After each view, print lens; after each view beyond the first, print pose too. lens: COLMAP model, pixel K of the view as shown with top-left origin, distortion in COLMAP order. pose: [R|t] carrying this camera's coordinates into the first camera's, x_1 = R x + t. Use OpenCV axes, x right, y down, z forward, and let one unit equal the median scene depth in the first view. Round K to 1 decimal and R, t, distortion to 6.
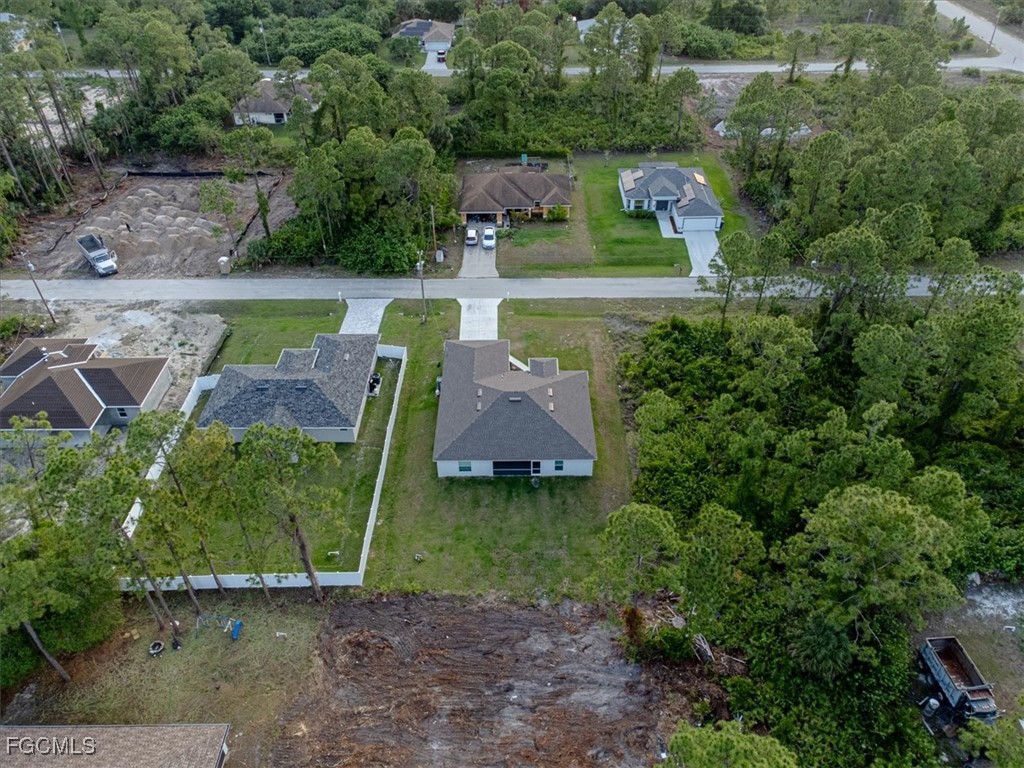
lens RADIAL K [[763.5, 0, 512.0], [0, 763.5, 384.0], [0, 0, 1]] dist [0.001864, -0.001928]
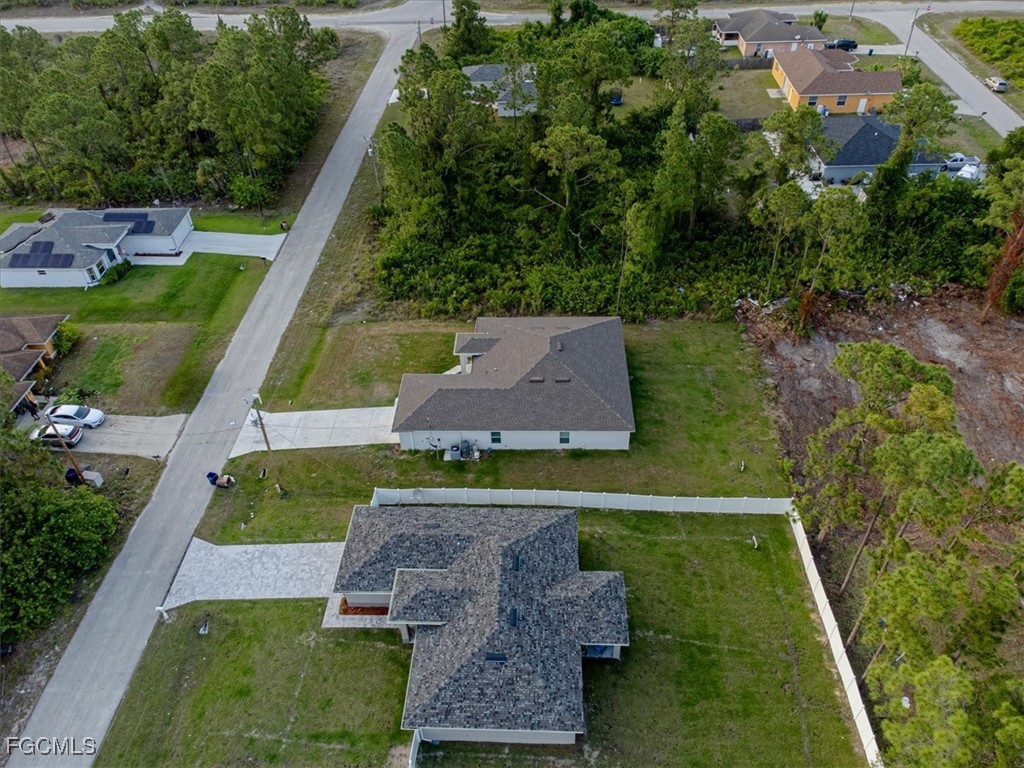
lens RADIAL K [[745.1, 0, 512.0], [0, 745.1, 384.0], [0, 0, 1]] dist [0.004548, 0.004087]
pose [[0.026199, -0.643632, 0.764887, -0.500136], [0.638129, 0.599740, 0.482808, -0.297422], [-0.769484, 0.475447, 0.426433, 0.511656]]
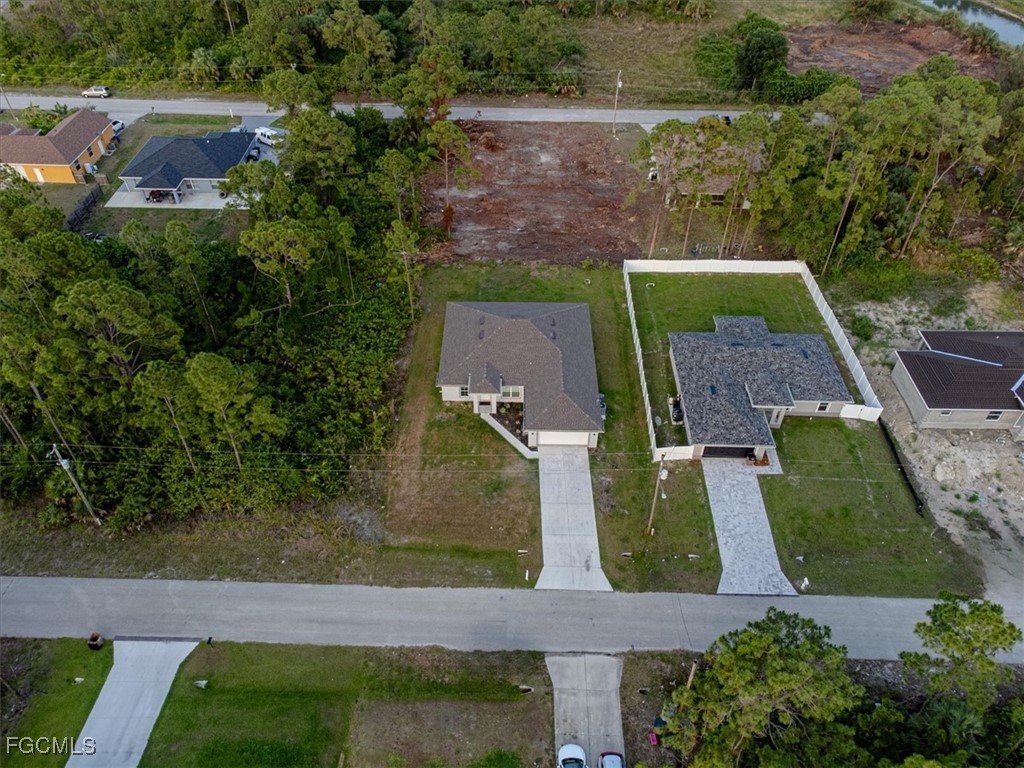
lens RADIAL K [[763.5, 0, 512.0], [0, 763.5, 384.0], [0, 0, 1]] dist [0.001864, -0.001928]
pose [[-0.999830, 0.008186, 0.016538, -0.004786], [0.017705, 0.172888, 0.984782, -0.723617], [0.005203, 0.984907, -0.173004, 0.930668]]
